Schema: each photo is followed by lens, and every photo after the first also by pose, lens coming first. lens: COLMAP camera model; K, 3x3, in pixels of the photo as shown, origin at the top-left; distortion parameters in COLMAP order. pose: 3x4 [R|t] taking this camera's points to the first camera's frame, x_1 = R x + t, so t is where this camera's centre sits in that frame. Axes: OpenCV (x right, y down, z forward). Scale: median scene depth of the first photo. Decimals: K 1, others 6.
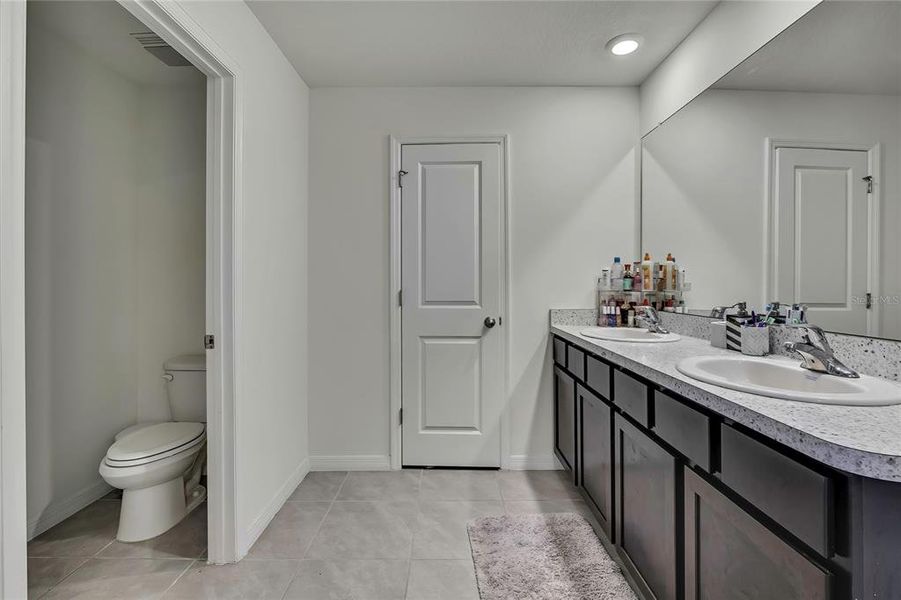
lens RADIAL K [[395.0, 0, 455.0], [0, 395.0, 271.7], [0, 0, 1]] dist [-0.002517, -0.000489]
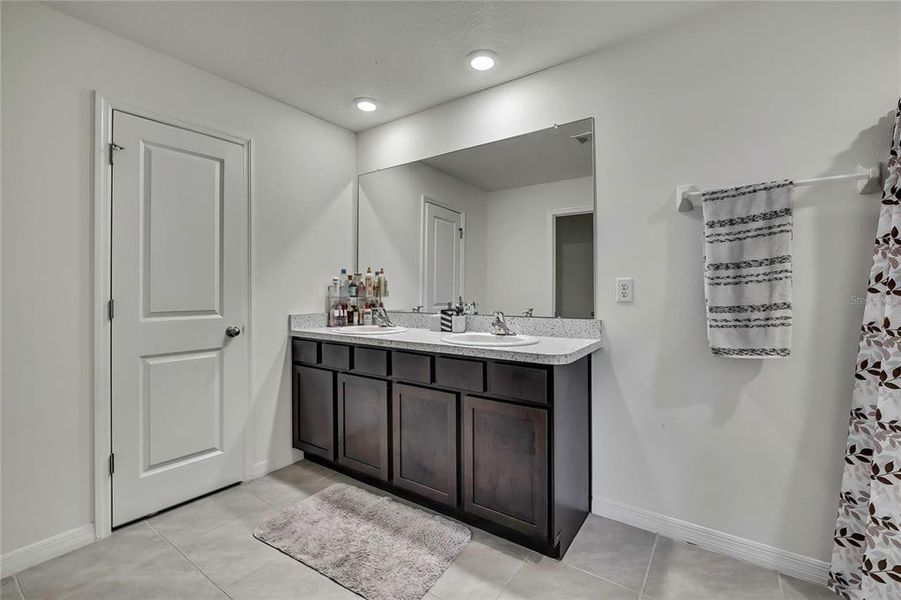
lens RADIAL K [[395.0, 0, 455.0], [0, 395.0, 271.7], [0, 0, 1]] dist [-0.002517, -0.000489]
pose [[0.581289, 0.038296, 0.812796, -0.386083], [-0.022840, 0.999266, -0.030747, 0.001198], [-0.813377, -0.000691, 0.581737, 0.014483]]
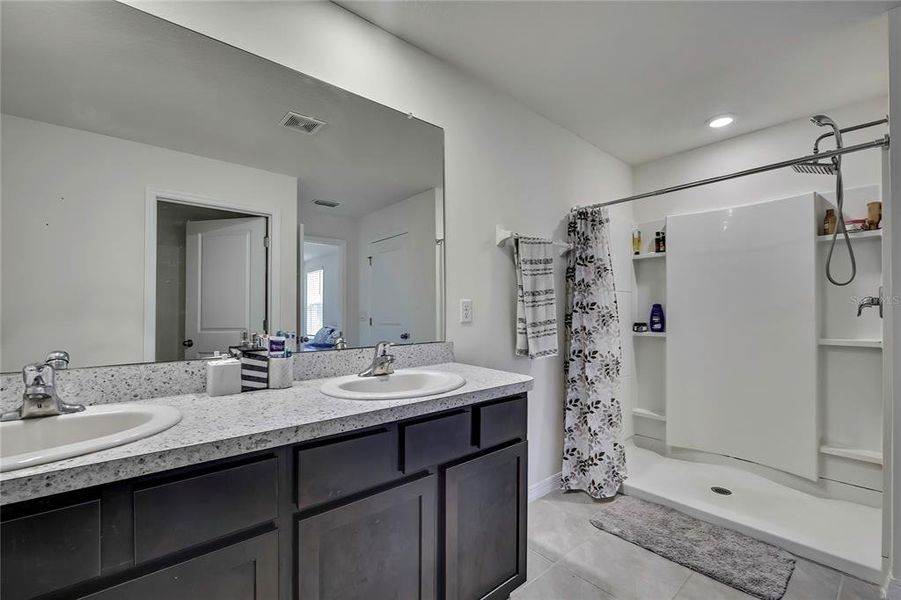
lens RADIAL K [[392.4, 0, 450.5], [0, 392.4, 300.0], [0, 0, 1]] dist [-0.000721, -0.000118]
pose [[-0.644734, 0.019172, 0.764167, -0.141420], [-0.021737, 0.998821, -0.043398, 0.019574], [-0.764098, -0.044590, -0.643557, 0.786113]]
